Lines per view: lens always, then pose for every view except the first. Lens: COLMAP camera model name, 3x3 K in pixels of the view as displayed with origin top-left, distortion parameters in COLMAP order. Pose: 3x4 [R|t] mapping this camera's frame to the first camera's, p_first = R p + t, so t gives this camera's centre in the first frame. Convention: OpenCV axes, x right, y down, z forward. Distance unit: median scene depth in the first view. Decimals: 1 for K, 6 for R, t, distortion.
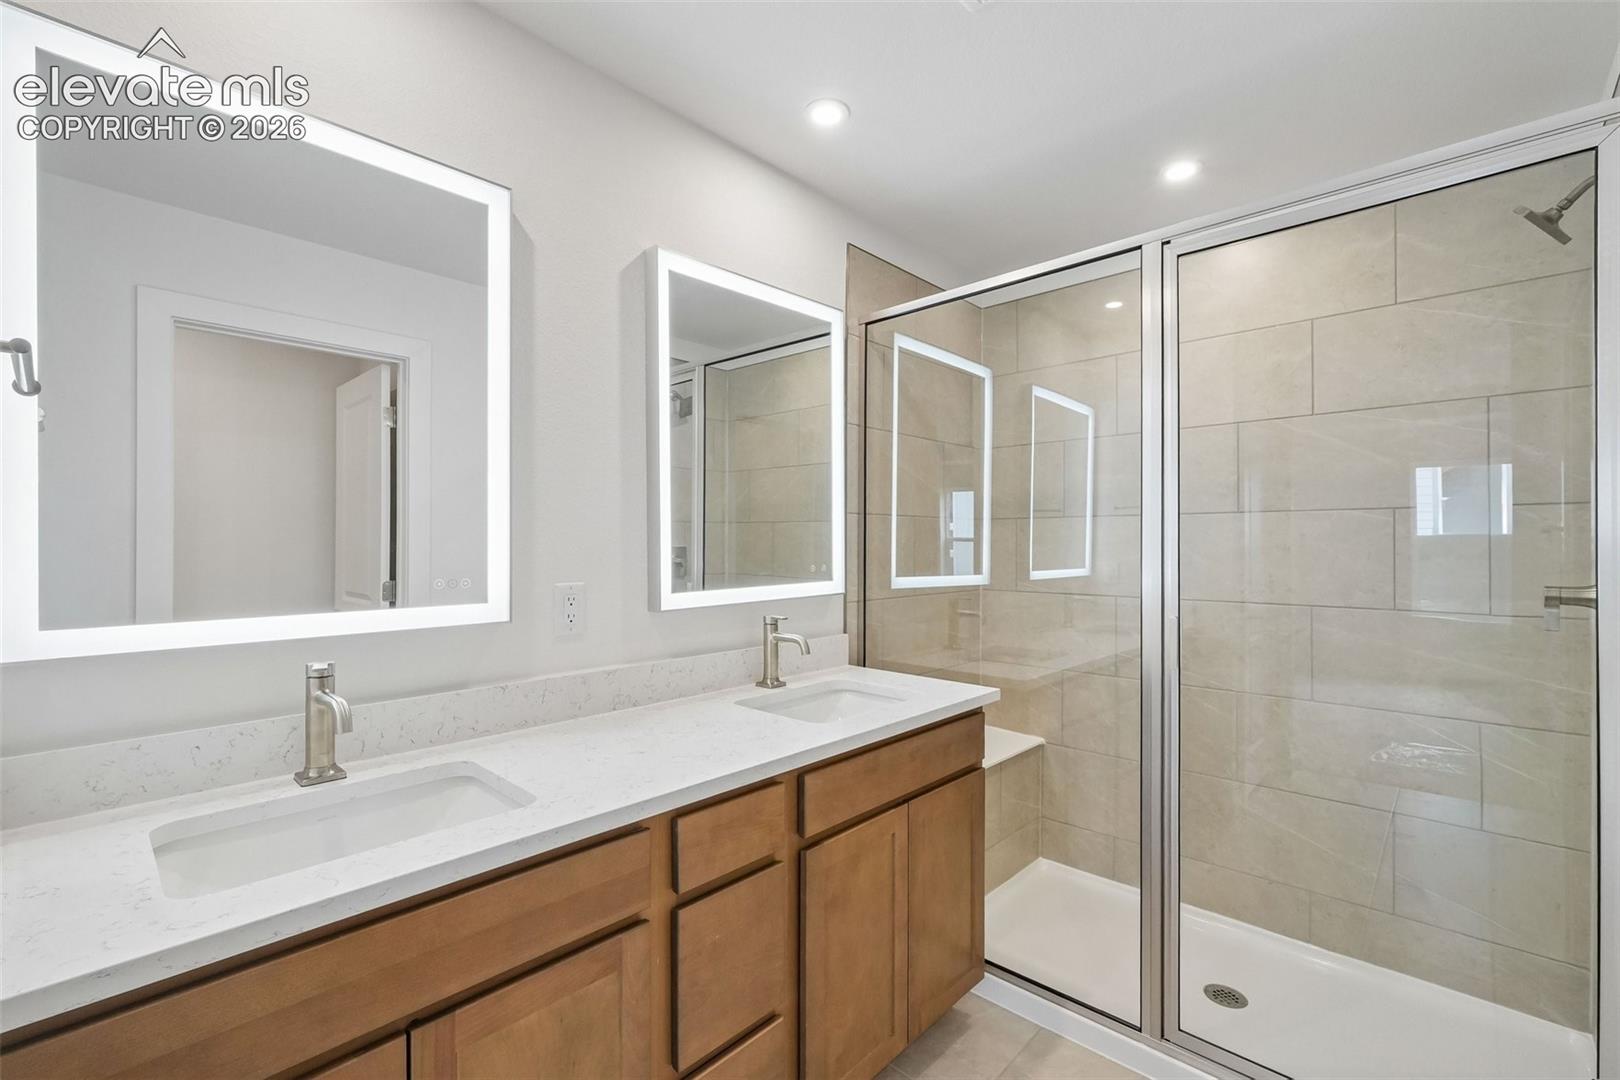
lens RADIAL K [[695.7, 0, 816.3], [0, 695.7, 544.9], [0, 0, 1]] dist [-0.006869, 0.000359]
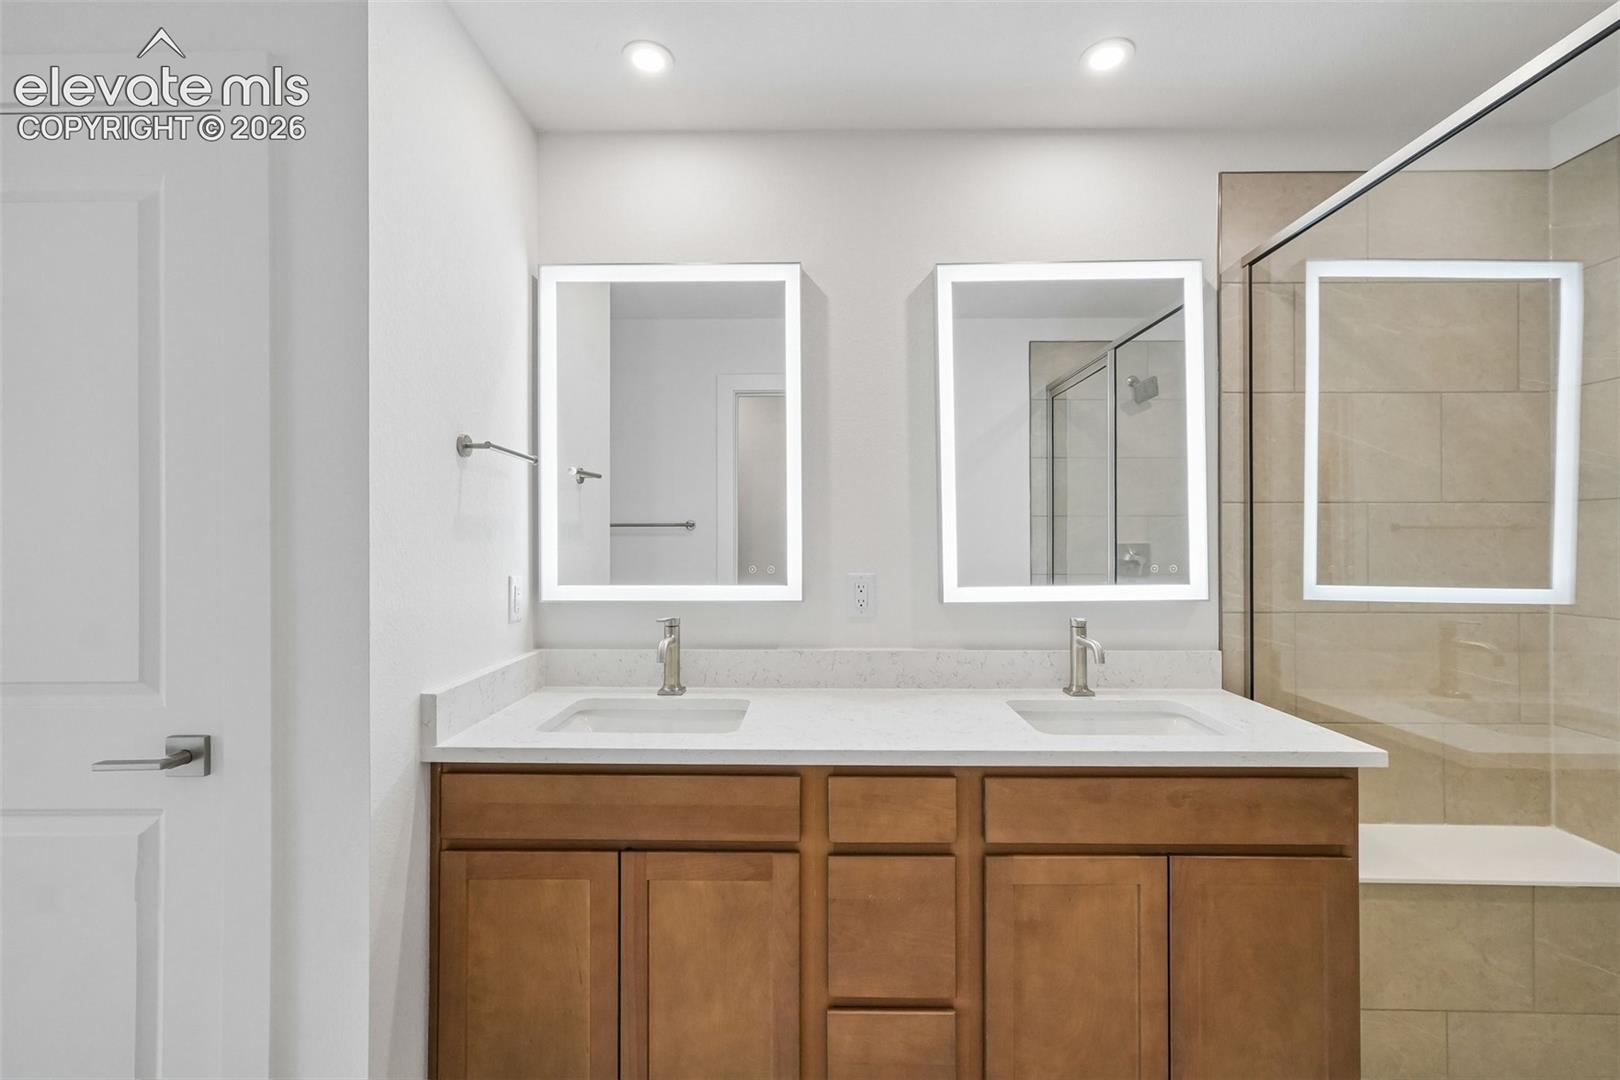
lens RADIAL K [[686.0, 0, 810.0], [0, 686.0, 540.0], [0, 0, 1]] dist [-0.009329, -0.000553]
pose [[0.669184, -0.003765, -0.743087, 0.402501], [-0.001944, 0.999975, -0.006818, 0.005512], [0.743094, 0.006007, 0.669160, 0.134492]]
